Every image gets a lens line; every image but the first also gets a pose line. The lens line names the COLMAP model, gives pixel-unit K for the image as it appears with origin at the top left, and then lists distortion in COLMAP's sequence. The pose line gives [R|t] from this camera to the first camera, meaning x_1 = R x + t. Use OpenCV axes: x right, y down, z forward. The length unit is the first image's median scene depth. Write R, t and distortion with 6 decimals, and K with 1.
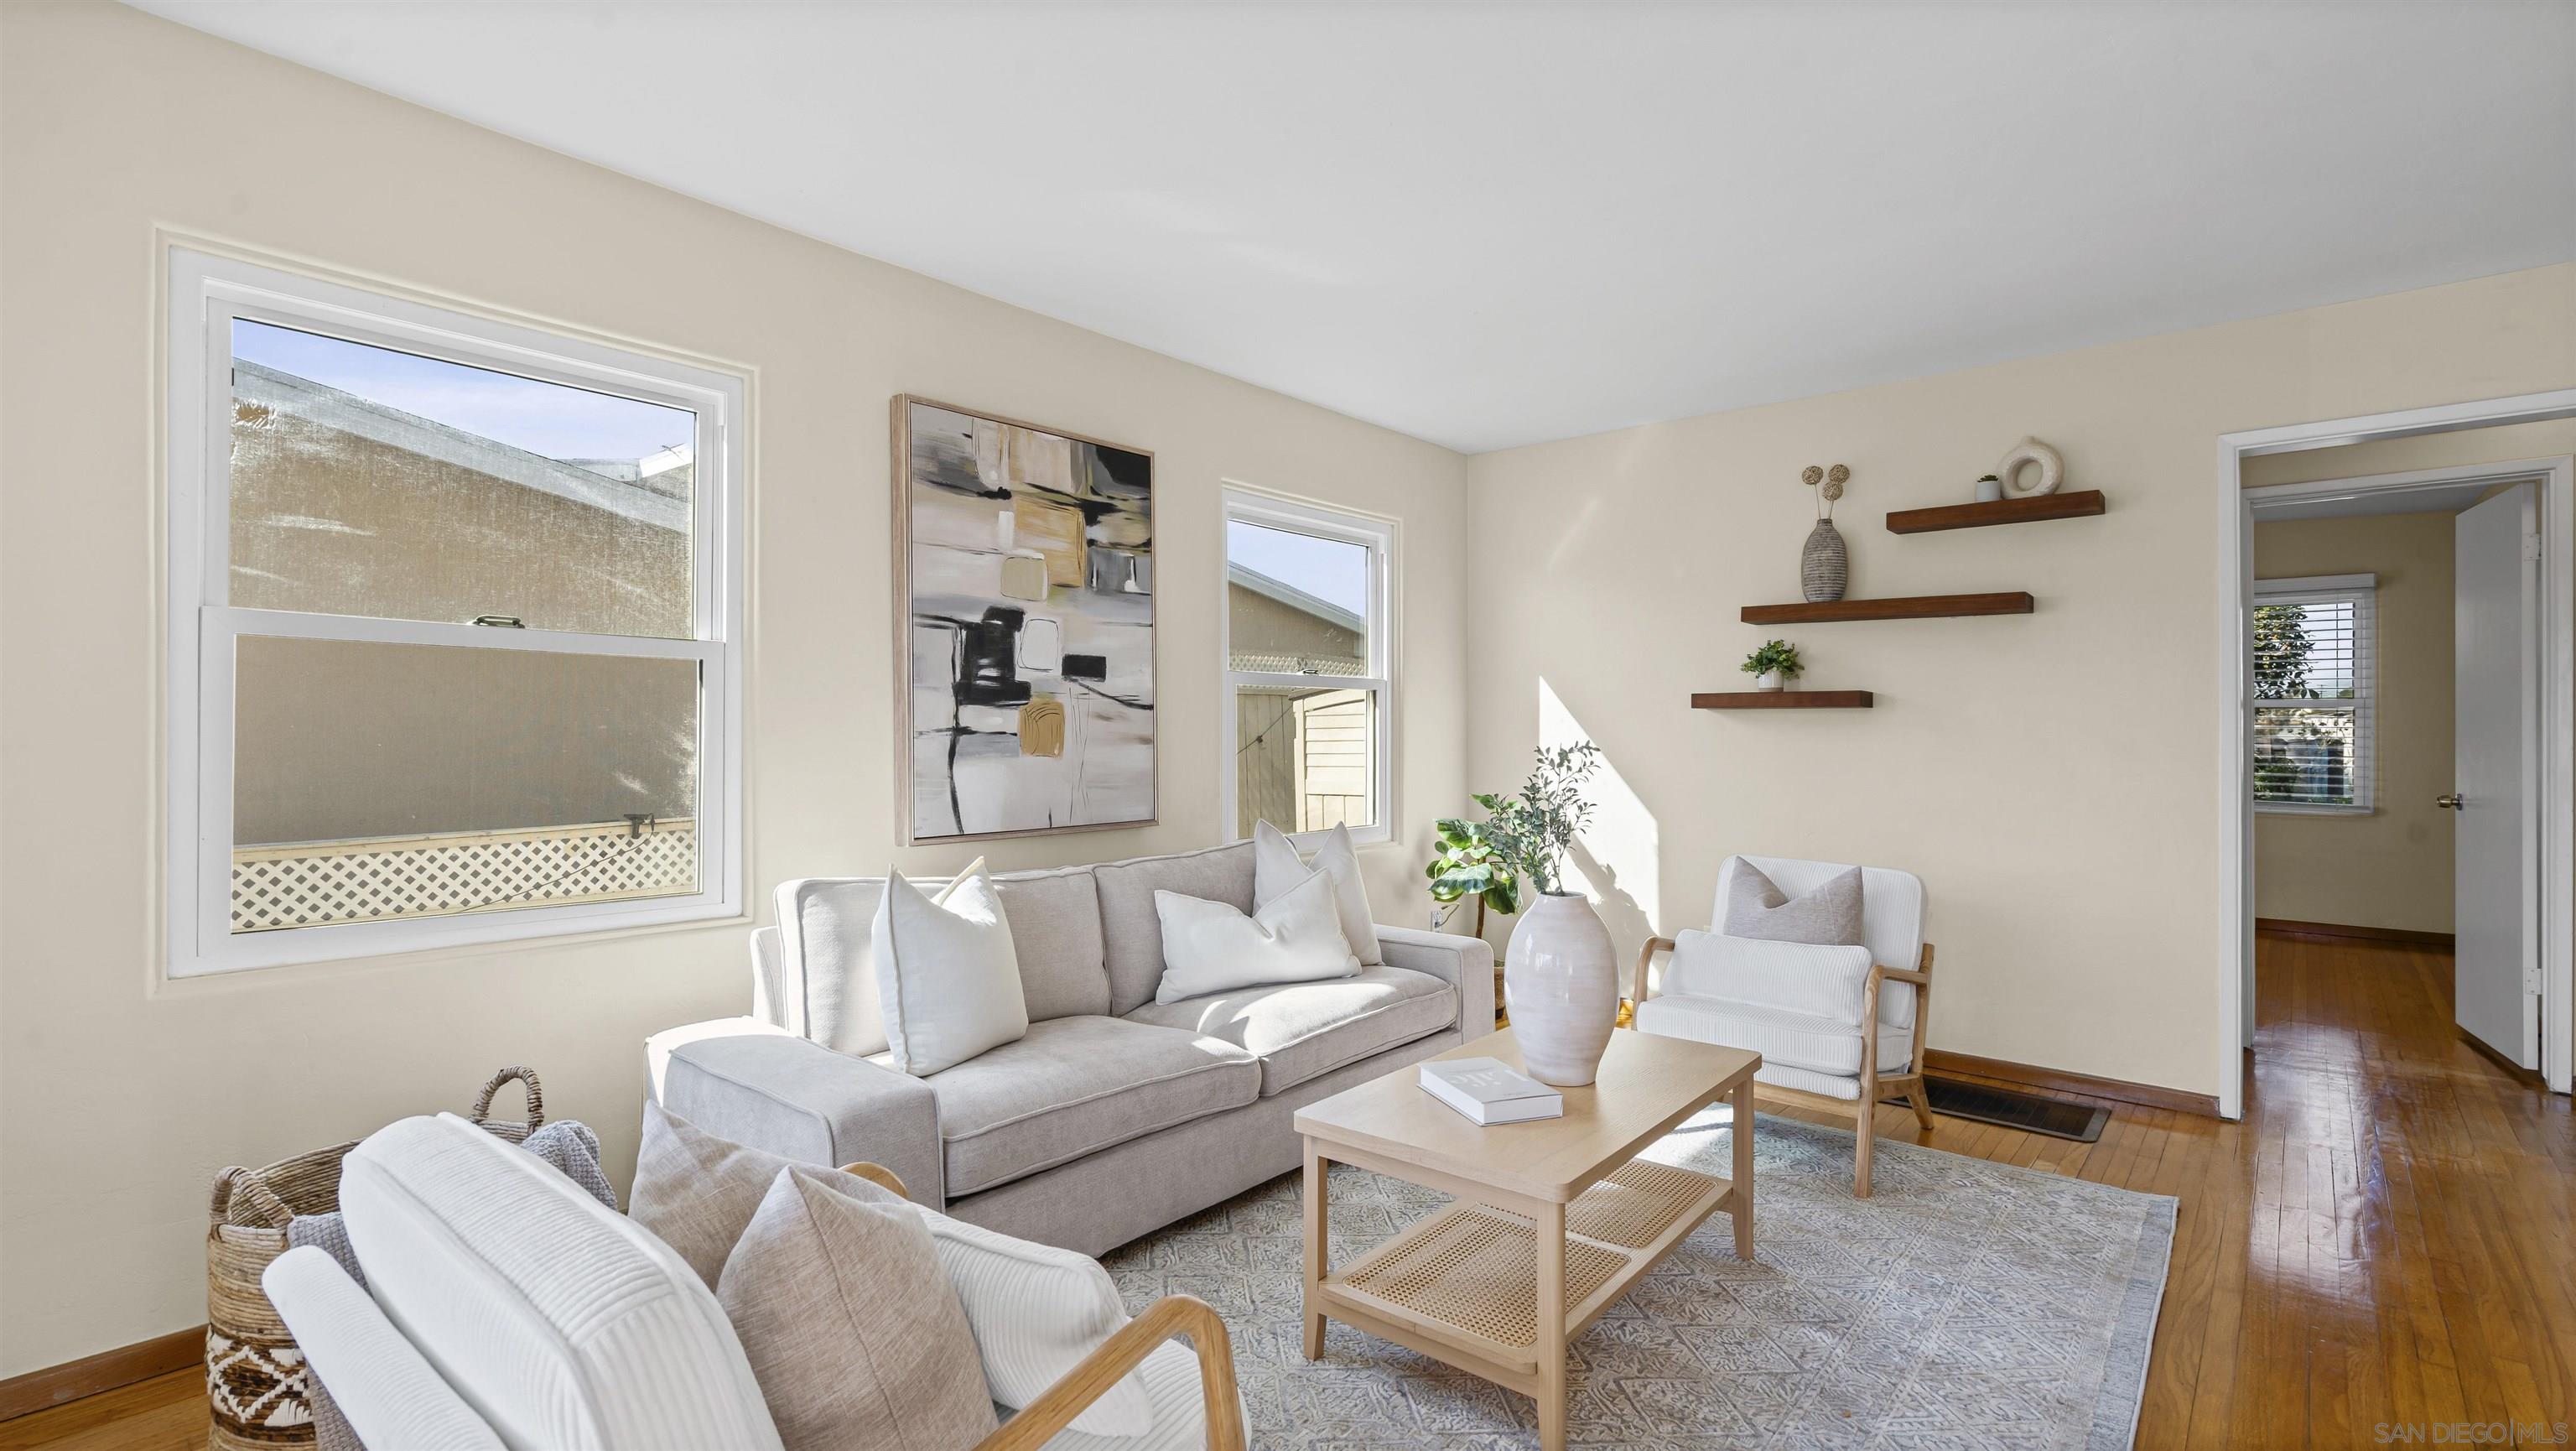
lens RADIAL K [[1182.5, 0, 1278.3], [0, 1182.5, 733.0], [0, 0, 1]] dist [-0.008119, 0.001907]
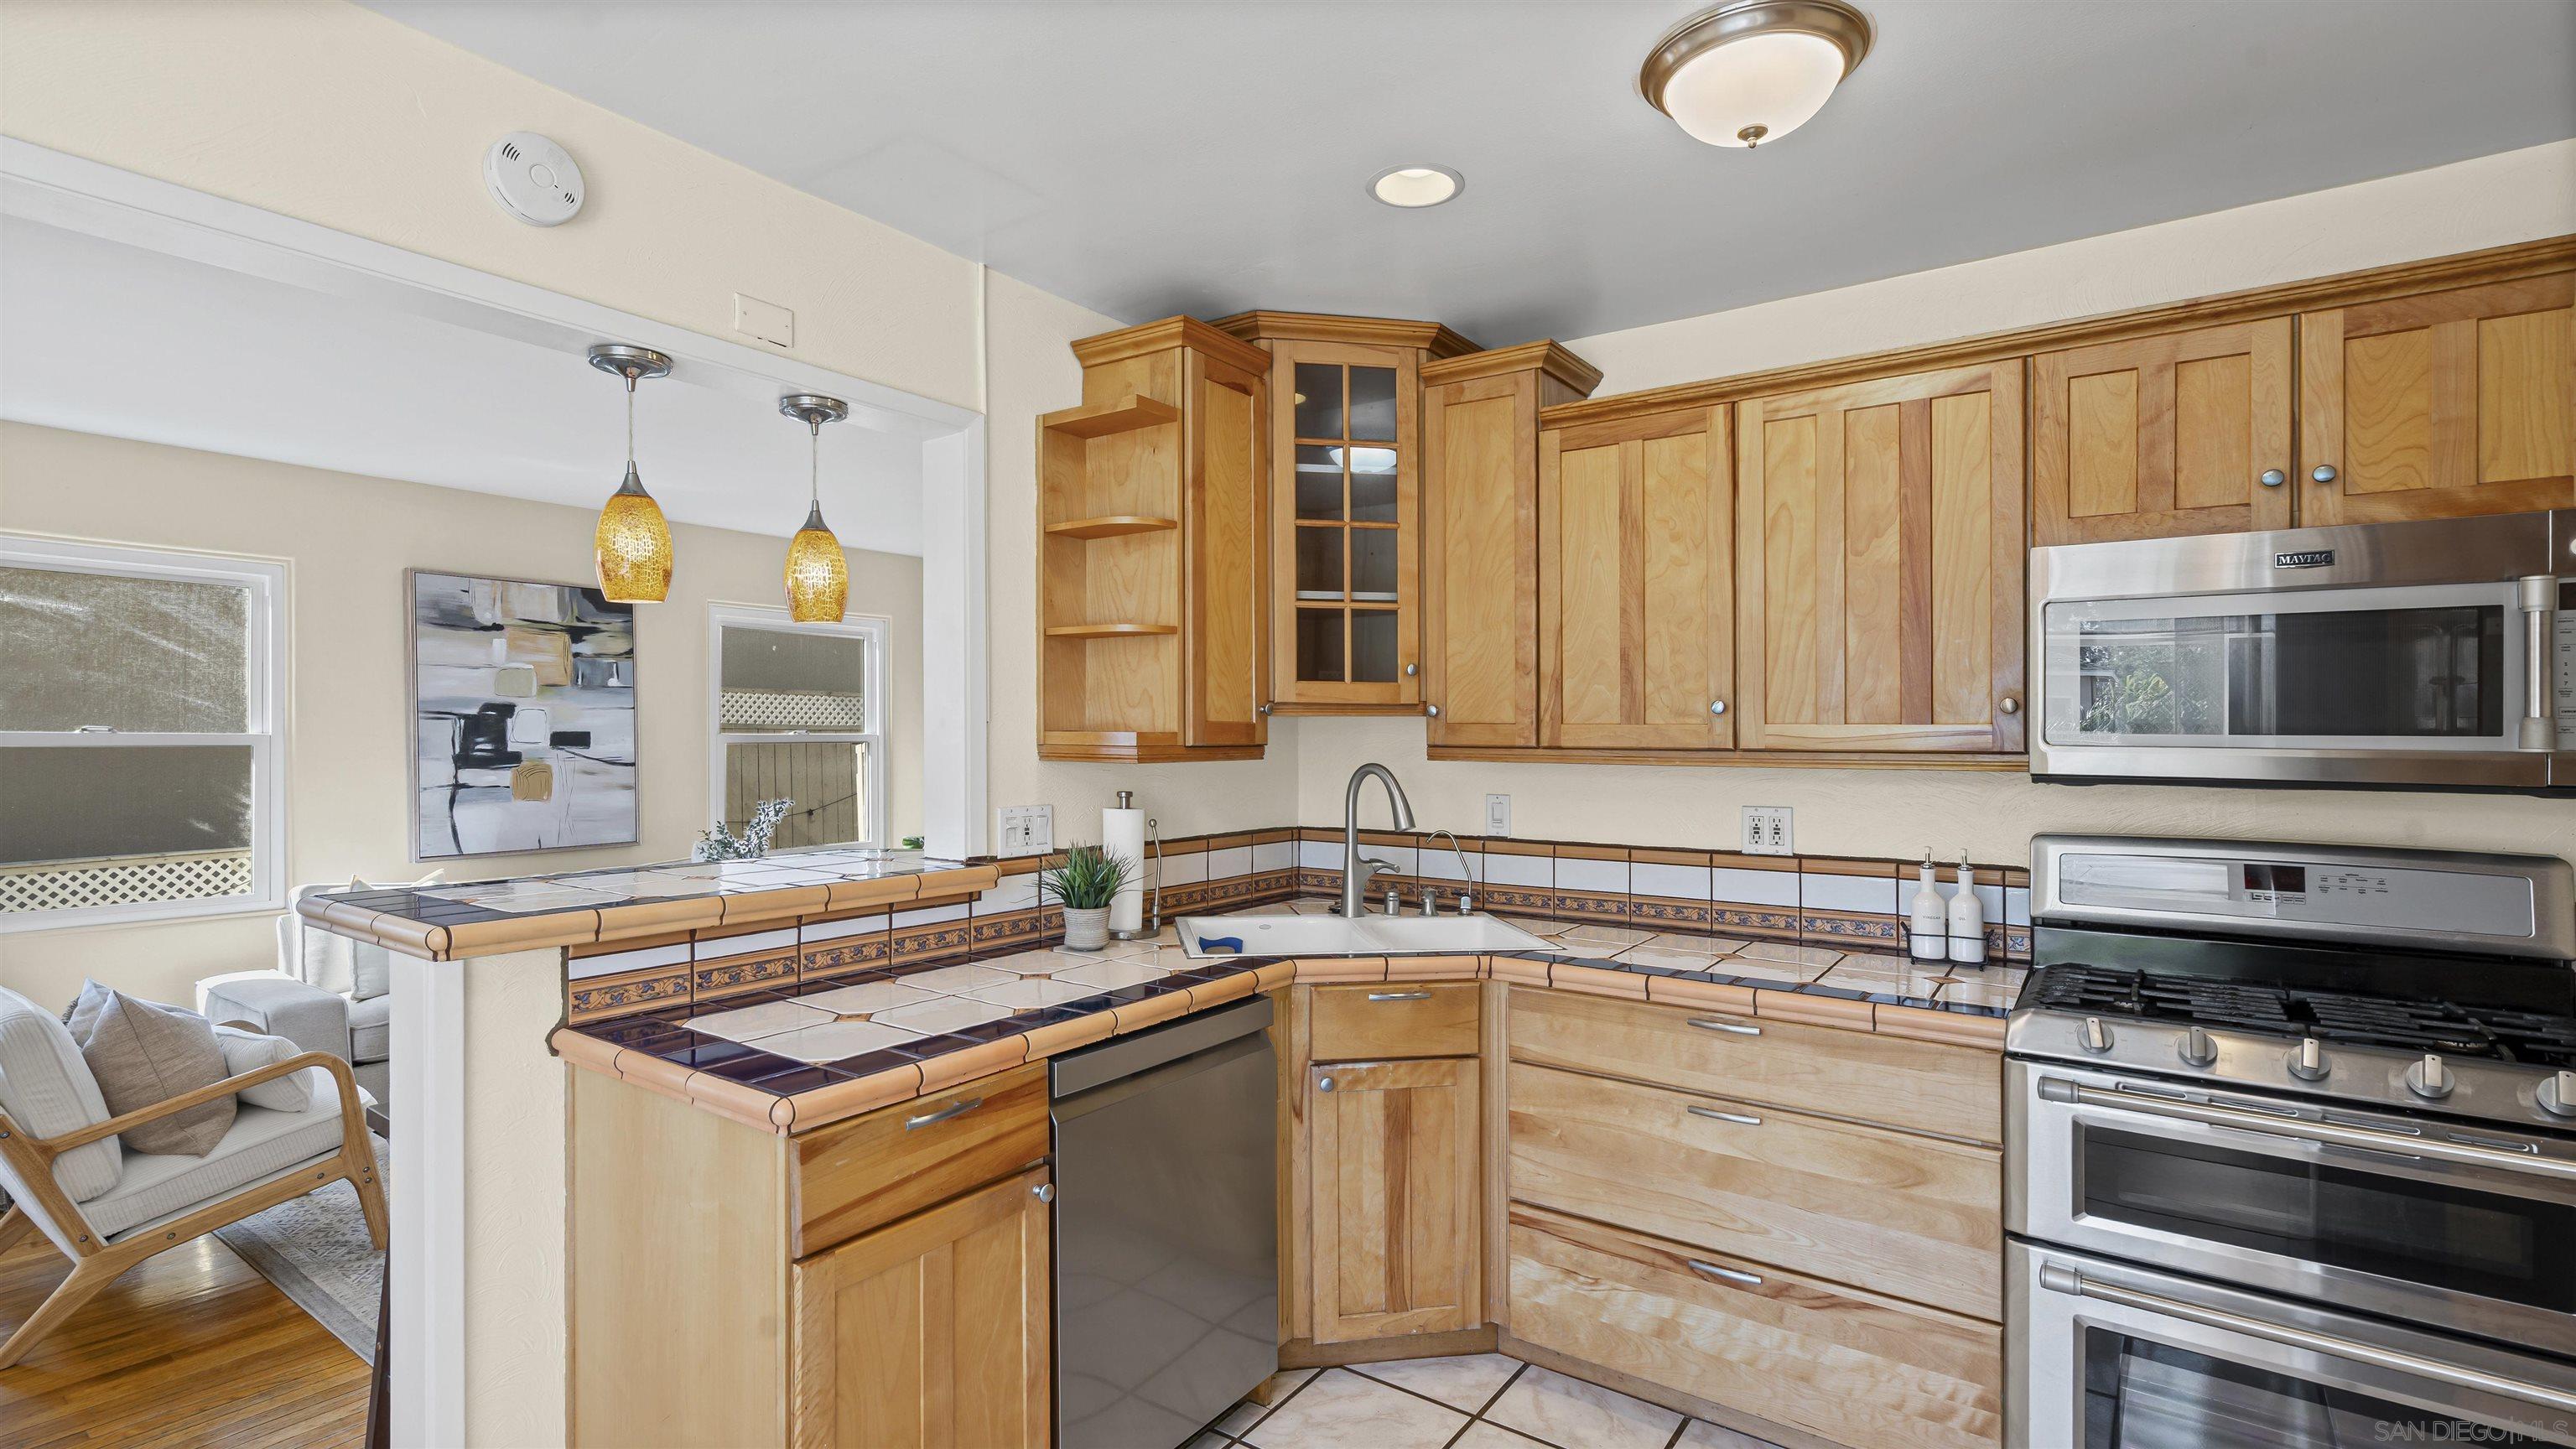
lens RADIAL K [[1182.4, 0, 1277.5], [0, 1182.4, 737.1], [0, 0, 1]] dist [-0.008119, 0.001907]
pose [[0.994810, -0.002426, 0.101724, 0.597198], [0.002380, 0.999997, 0.000566, -0.060732], [-0.101726, -0.000321, 0.994812, -0.587366]]
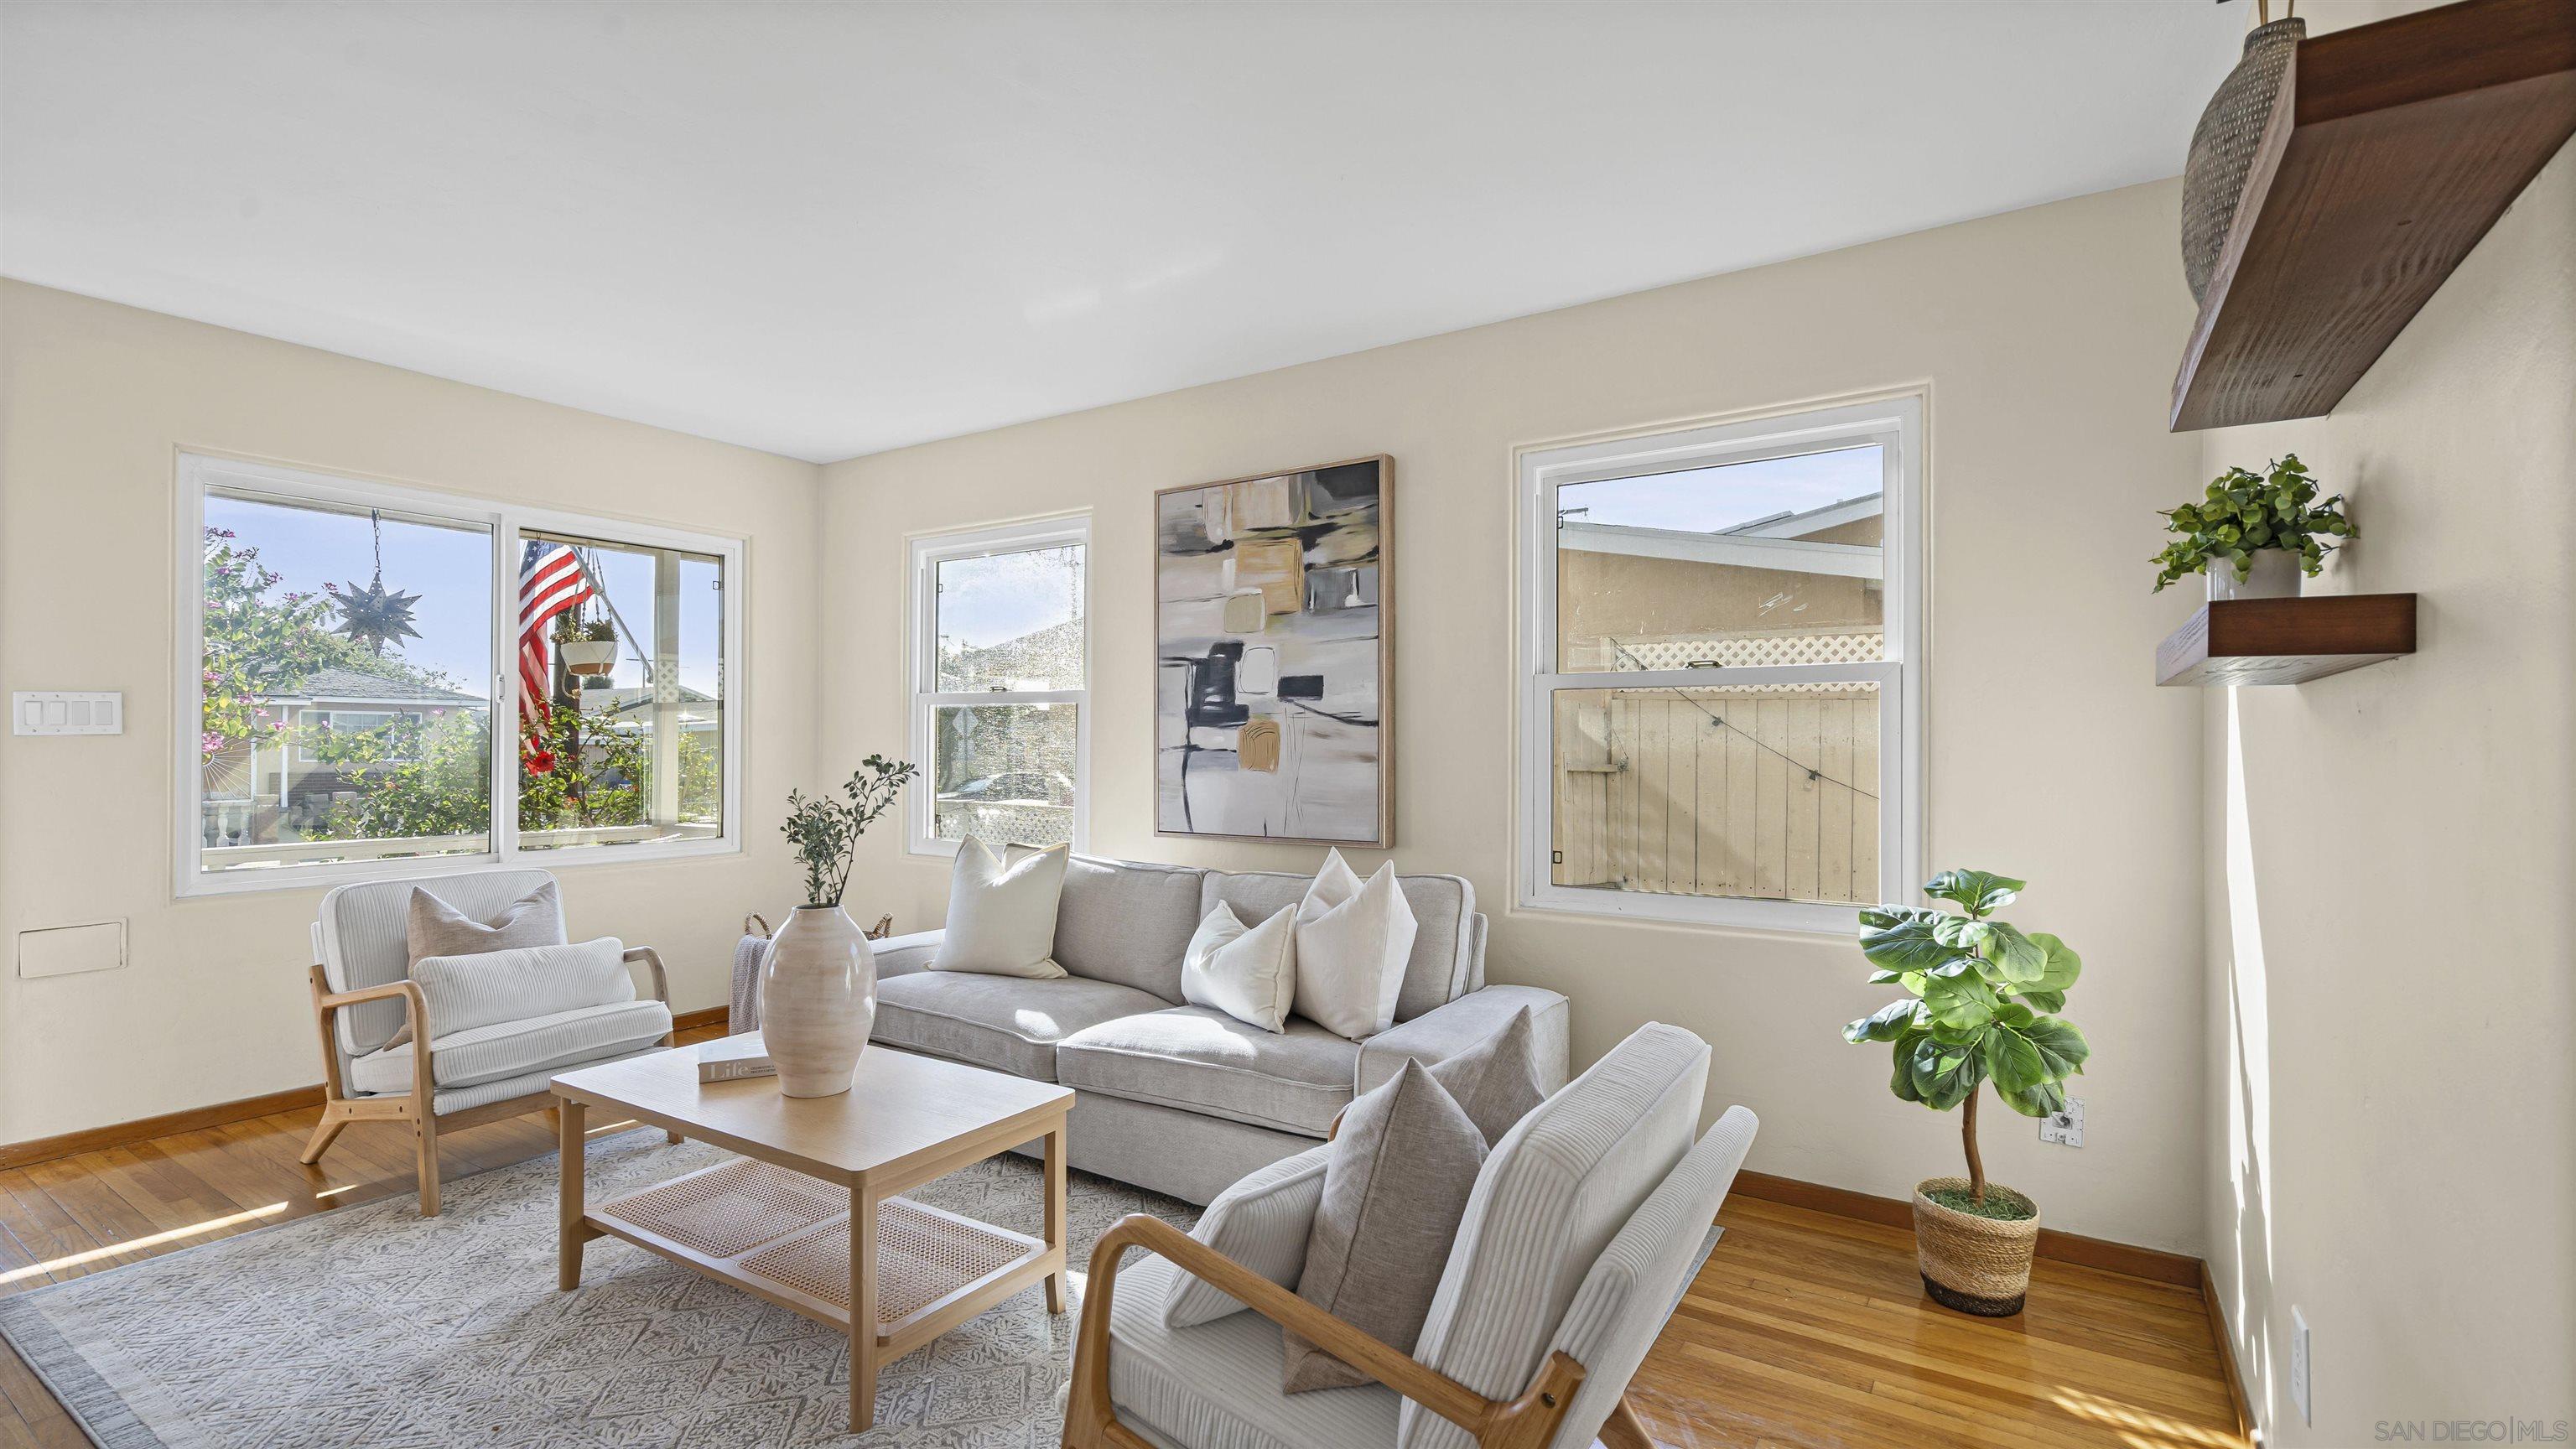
lens RADIAL K [[1182.4, 0, 1270.6], [0, 1182.4, 742.7], [0, 0, 1]] dist [-0.008119, 0.001907]
pose [[0.115861, -0.008538, -0.993229, 0.922003], [-0.006628, 0.999934, -0.009369, 0.003460], [0.993243, 0.007669, 0.115797, 0.901714]]
